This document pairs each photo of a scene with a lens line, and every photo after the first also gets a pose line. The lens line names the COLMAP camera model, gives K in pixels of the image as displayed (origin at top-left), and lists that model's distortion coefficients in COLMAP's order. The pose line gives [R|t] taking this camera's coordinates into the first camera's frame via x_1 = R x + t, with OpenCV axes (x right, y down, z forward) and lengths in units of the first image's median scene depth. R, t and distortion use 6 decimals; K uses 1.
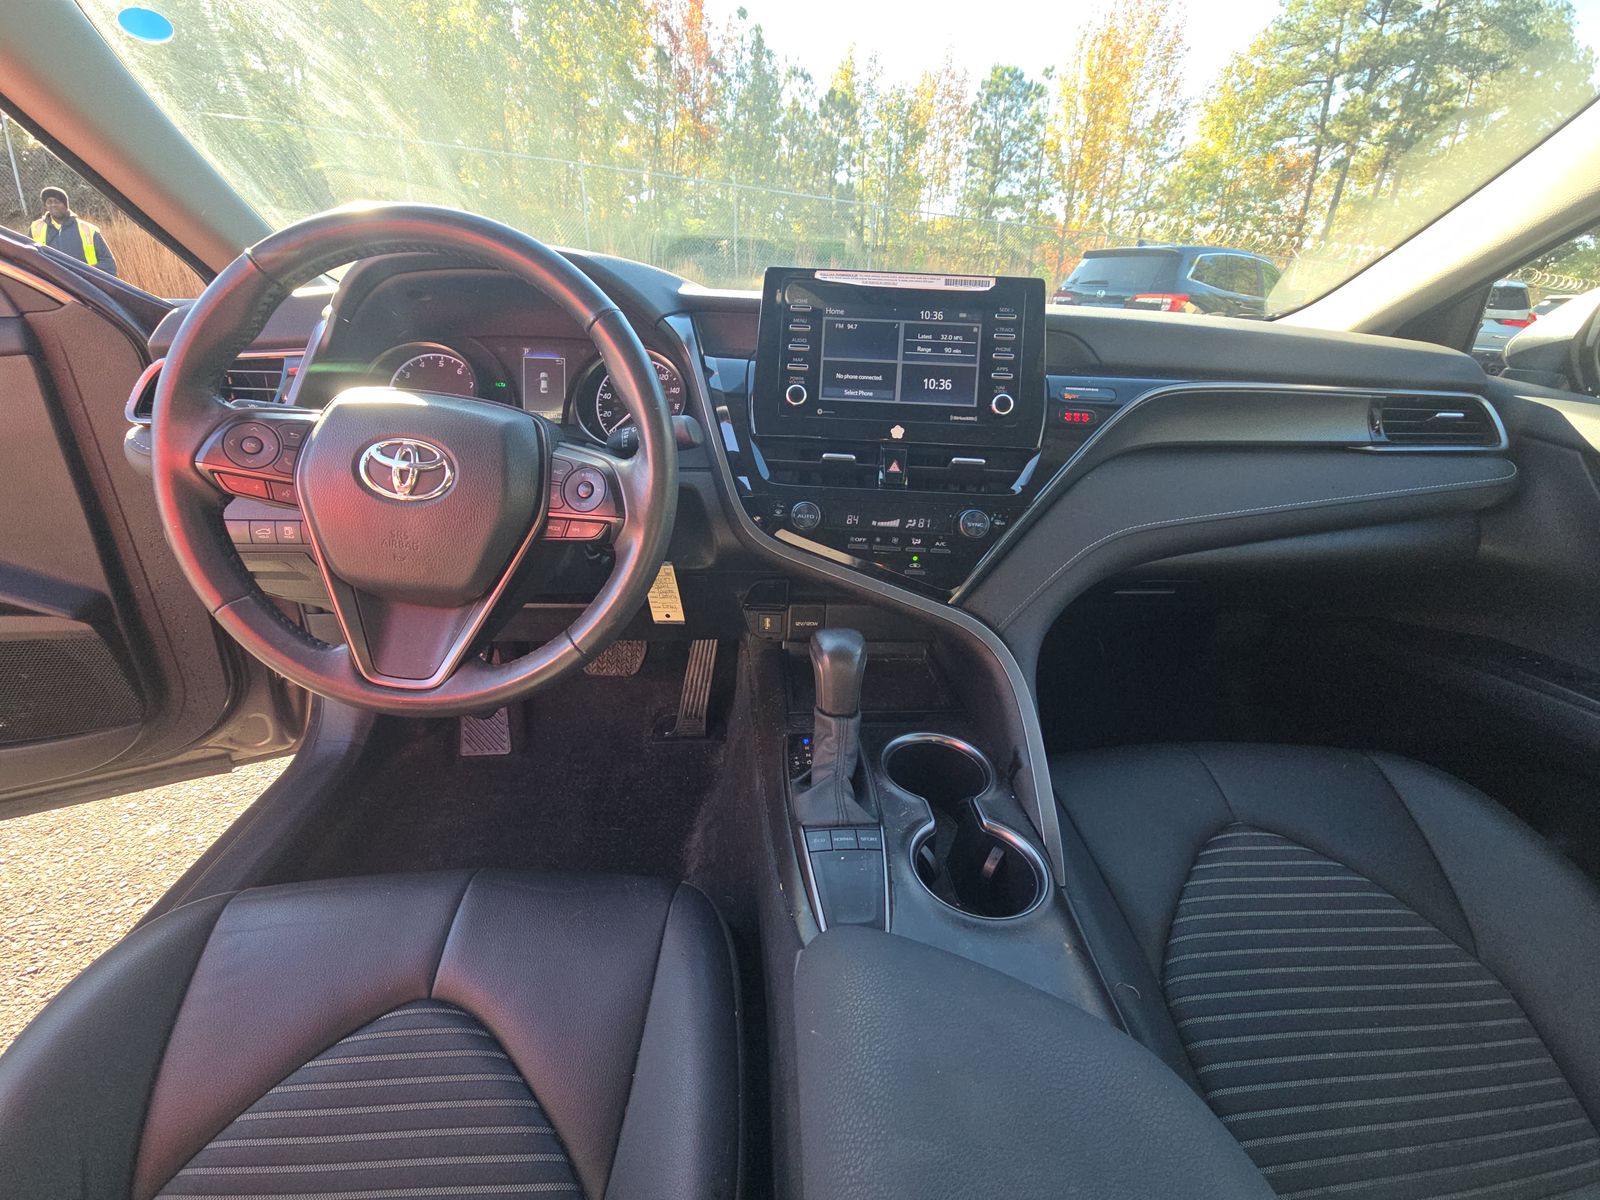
lens RADIAL K [[635.9, 0, 803.6], [0, 635.9, 602.3], [0, 0, 1]] dist [0.007568, 0.000216]
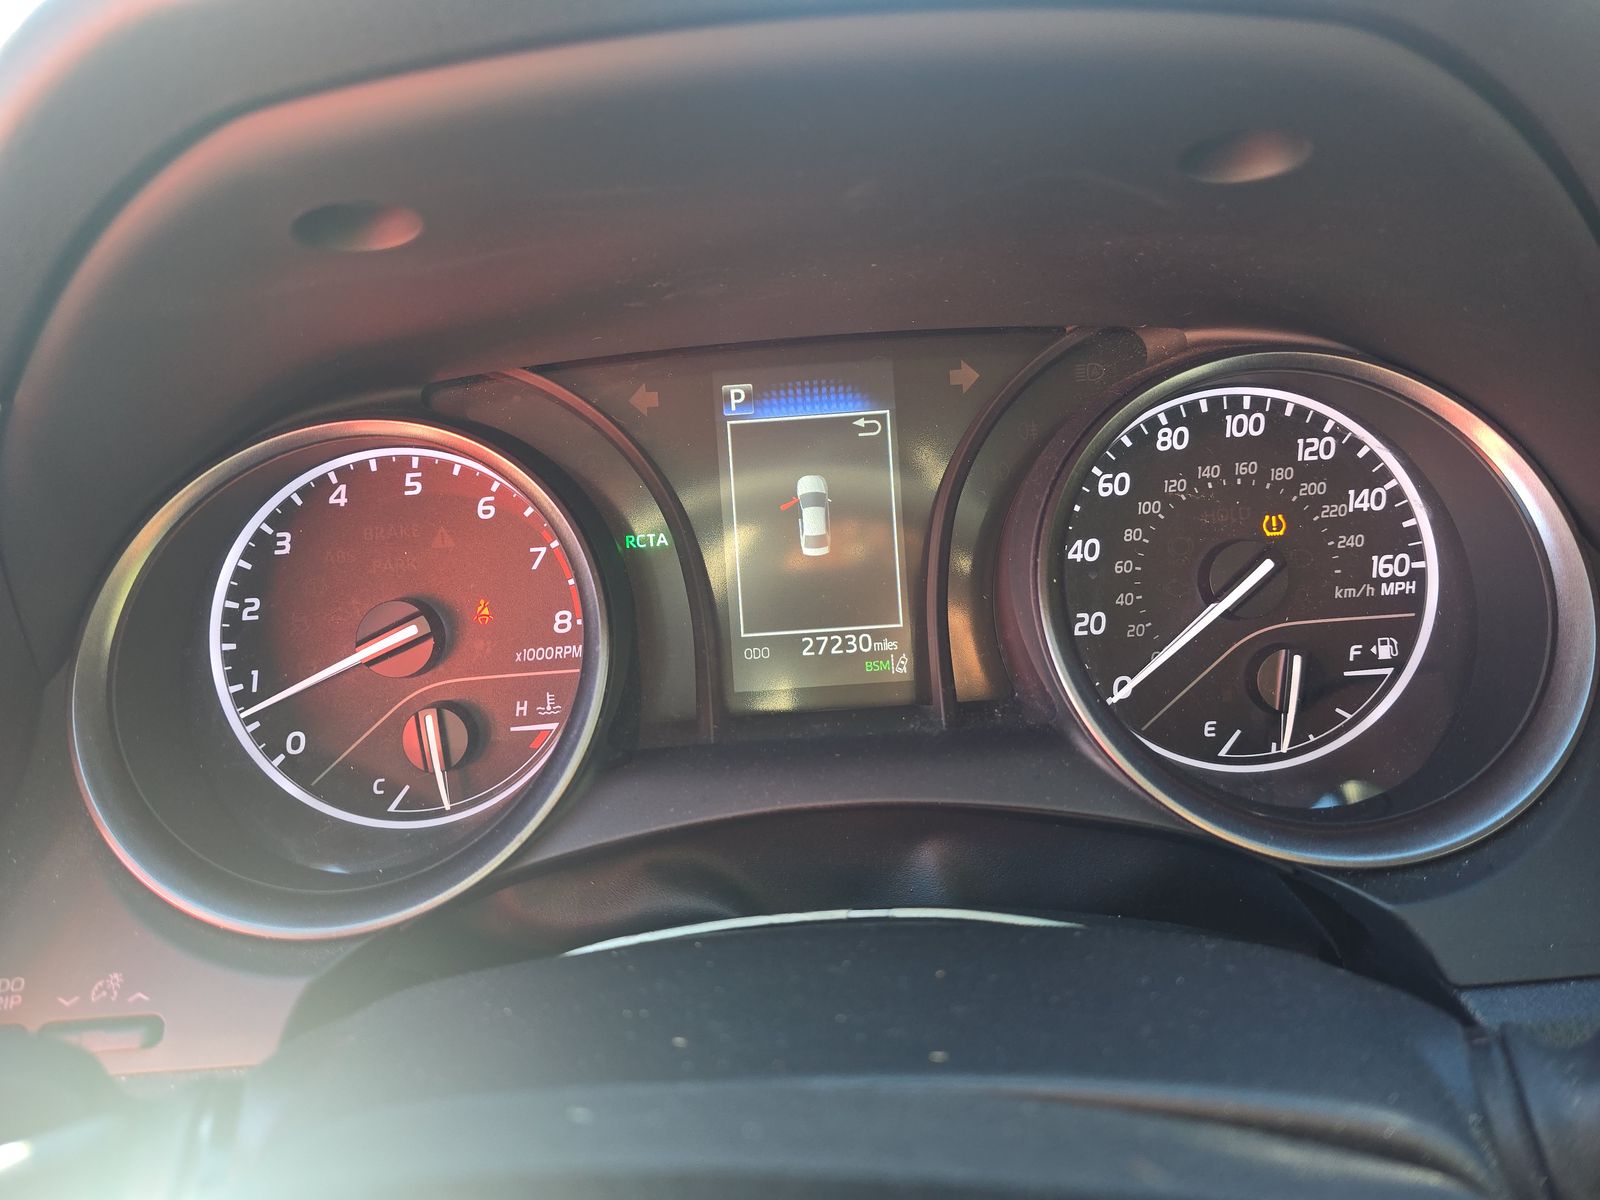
lens RADIAL K [[1080.4, 0, 793.4], [0, 1080.4, 602.7], [0, 0, 1]] dist [0.012931, -0.003445]
pose [[0.994451, -0.078248, -0.070315, -0.459099], [0.074546, 0.995765, -0.053814, -0.341743], [0.074228, 0.048273, 0.996072, 0.693195]]
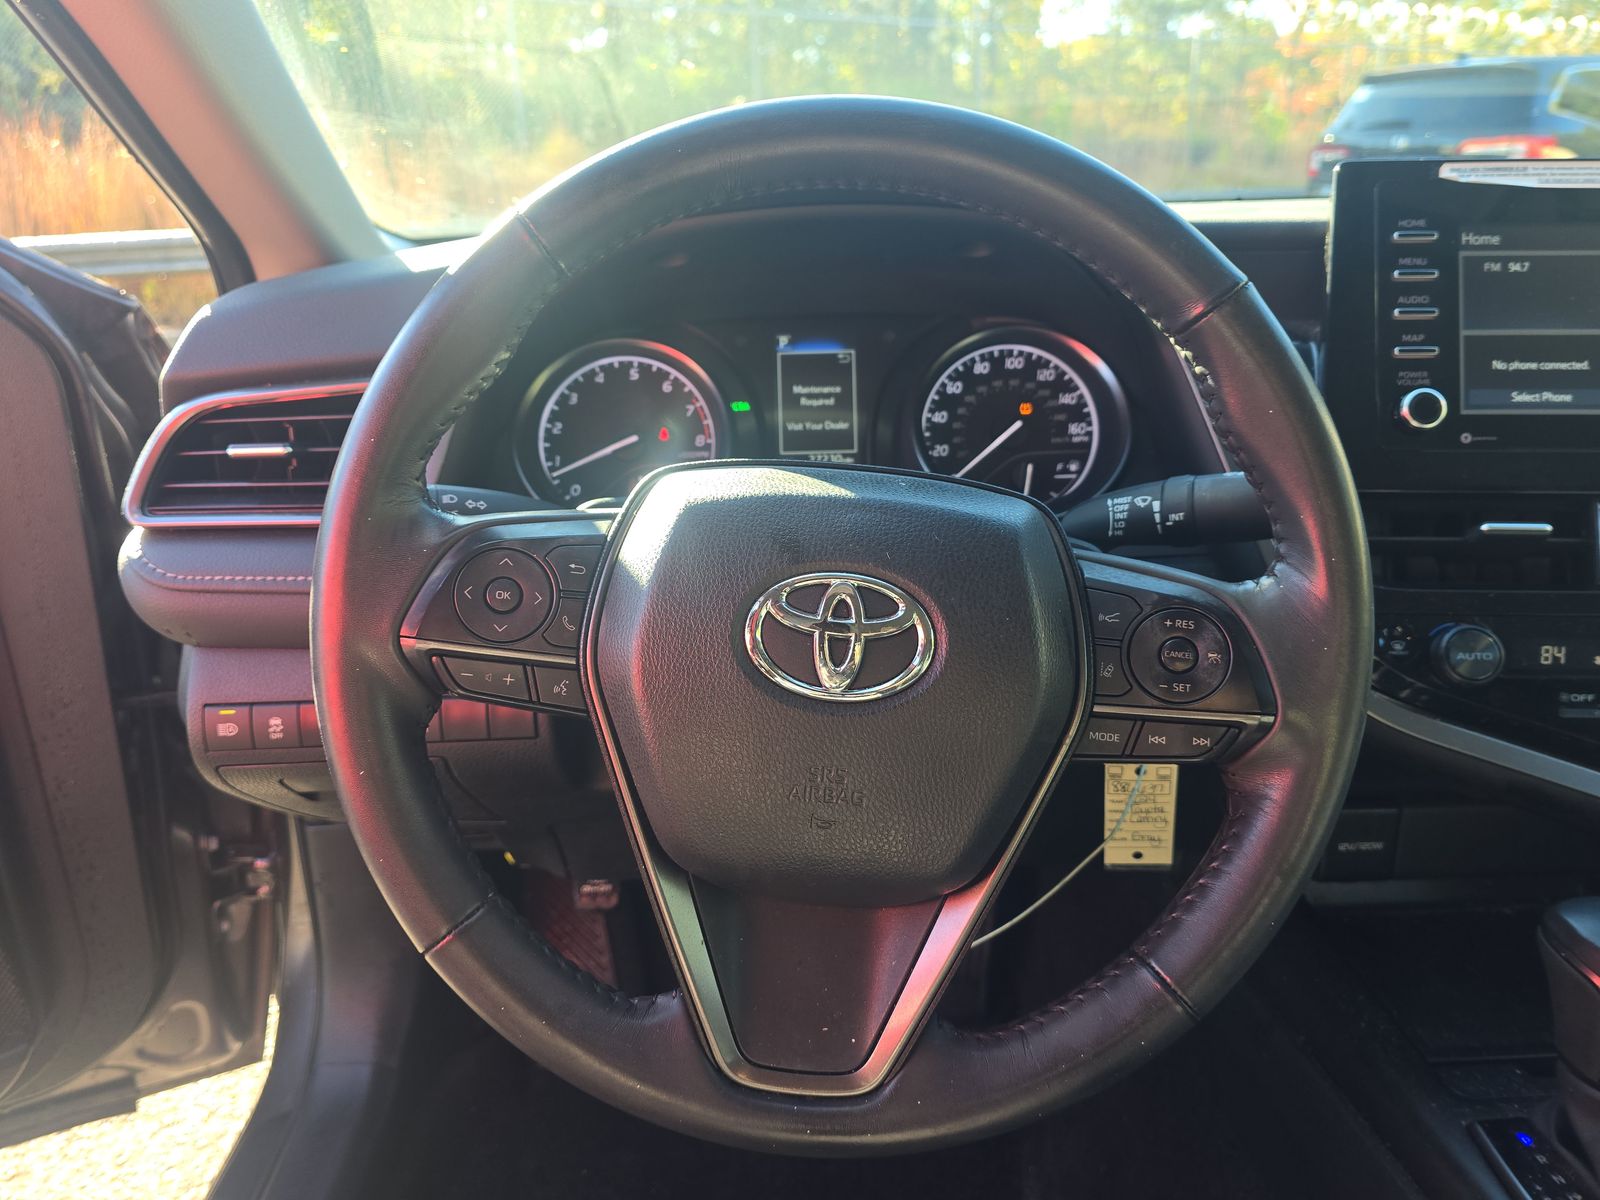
lens RADIAL K [[1080.4, 0, 804.2], [0, 1080.4, 596.9], [0, 0, 1]] dist [0.012931, -0.003445]
pose [[0.997494, -0.040769, -0.057823, -0.440611], [0.036038, 0.996093, -0.080618, -0.127613], [0.060884, 0.078332, 0.995066, 0.141711]]
